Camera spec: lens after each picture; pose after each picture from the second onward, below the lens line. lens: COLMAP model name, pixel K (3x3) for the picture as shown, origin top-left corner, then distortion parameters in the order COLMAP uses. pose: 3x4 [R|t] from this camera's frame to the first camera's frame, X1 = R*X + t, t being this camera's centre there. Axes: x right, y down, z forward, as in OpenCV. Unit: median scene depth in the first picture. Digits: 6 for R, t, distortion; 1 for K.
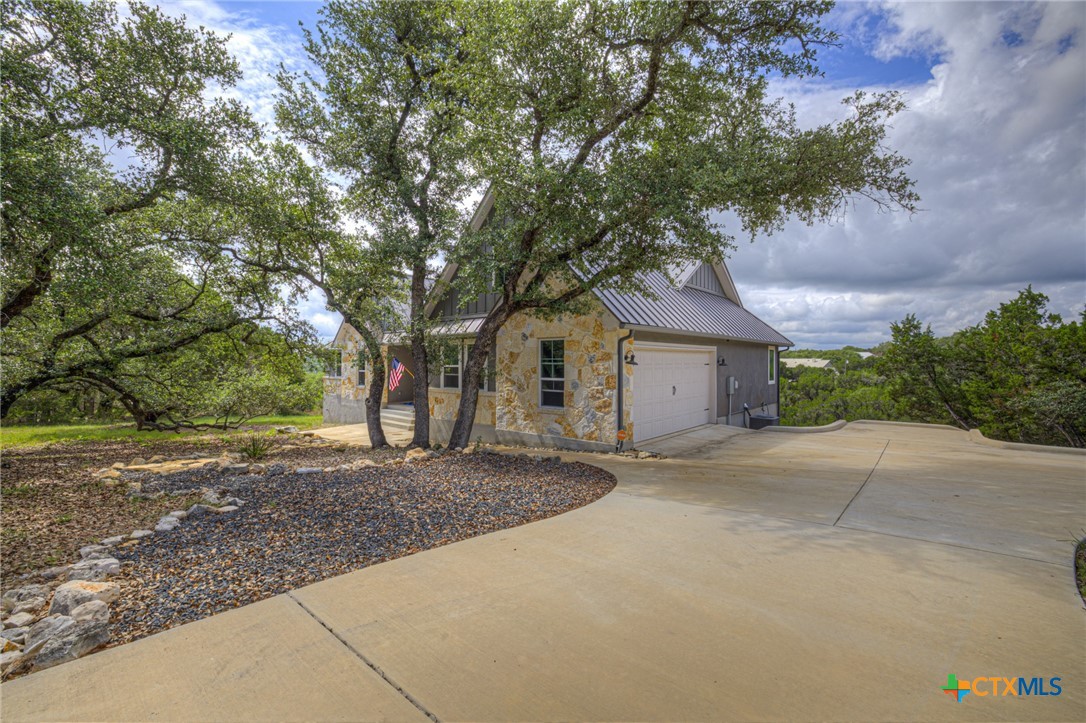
lens RADIAL K [[482.2, 0, 542.8], [0, 482.2, 362.5], [0, 0, 1]] dist [-0.018237, 0.000073]
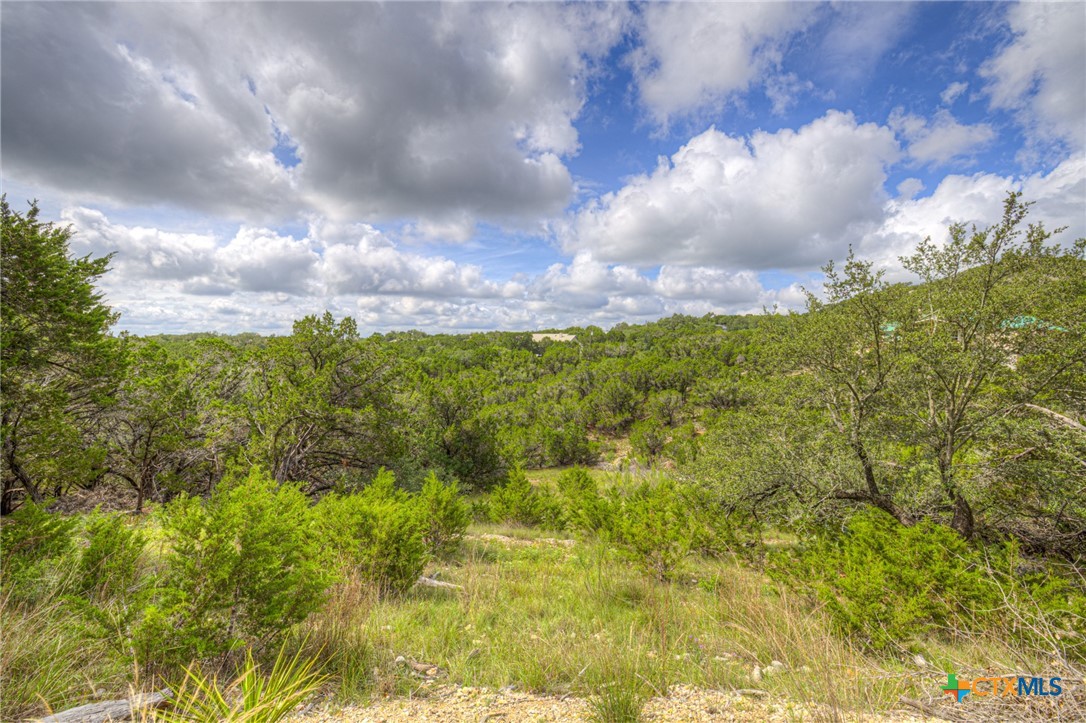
lens RADIAL K [[482.2, 0, 542.8], [0, 482.2, 354.9], [0, 0, 1]] dist [-0.018237, 0.000073]
pose [[0.891617, -0.004805, 0.452765, 0.148372], [-0.001431, 0.999909, 0.013429, 0.029960], [-0.452788, -0.012621, 0.891529, 0.241541]]
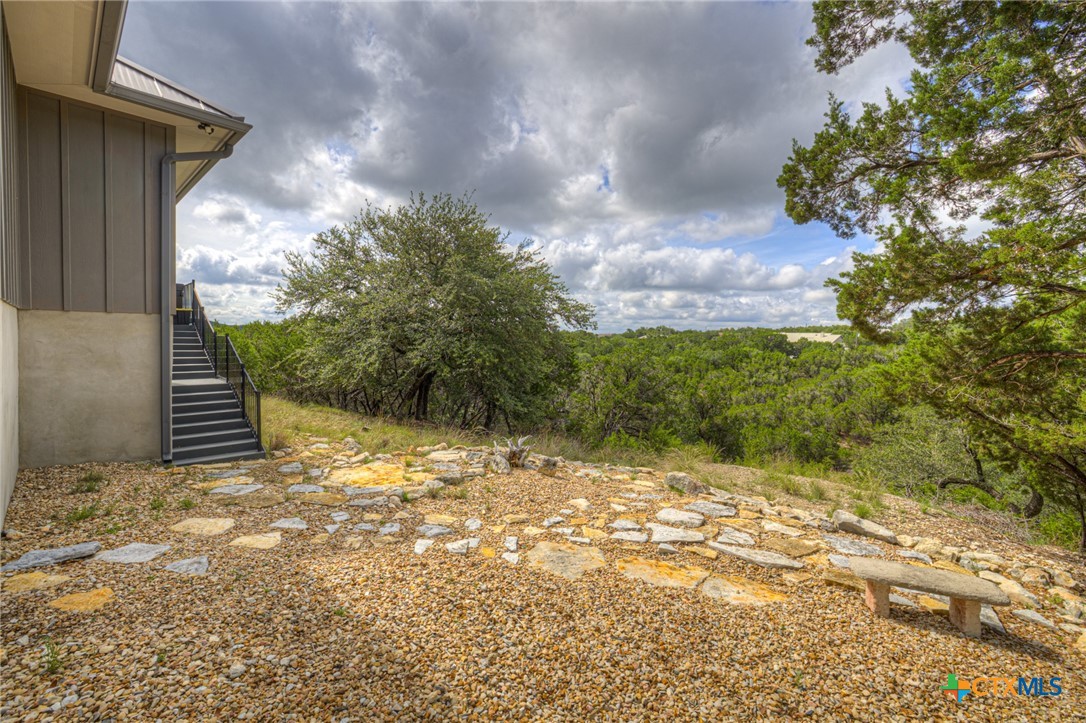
lens RADIAL K [[482.2, 0, 541.3], [0, 482.2, 358.1], [0, 0, 1]] dist [-0.018237, 0.000073]
pose [[0.999332, 0.016415, -0.032640, 0.116309], [-0.015165, 0.999156, 0.038164, 0.016972], [0.033239, -0.037643, 0.998738, 0.152322]]
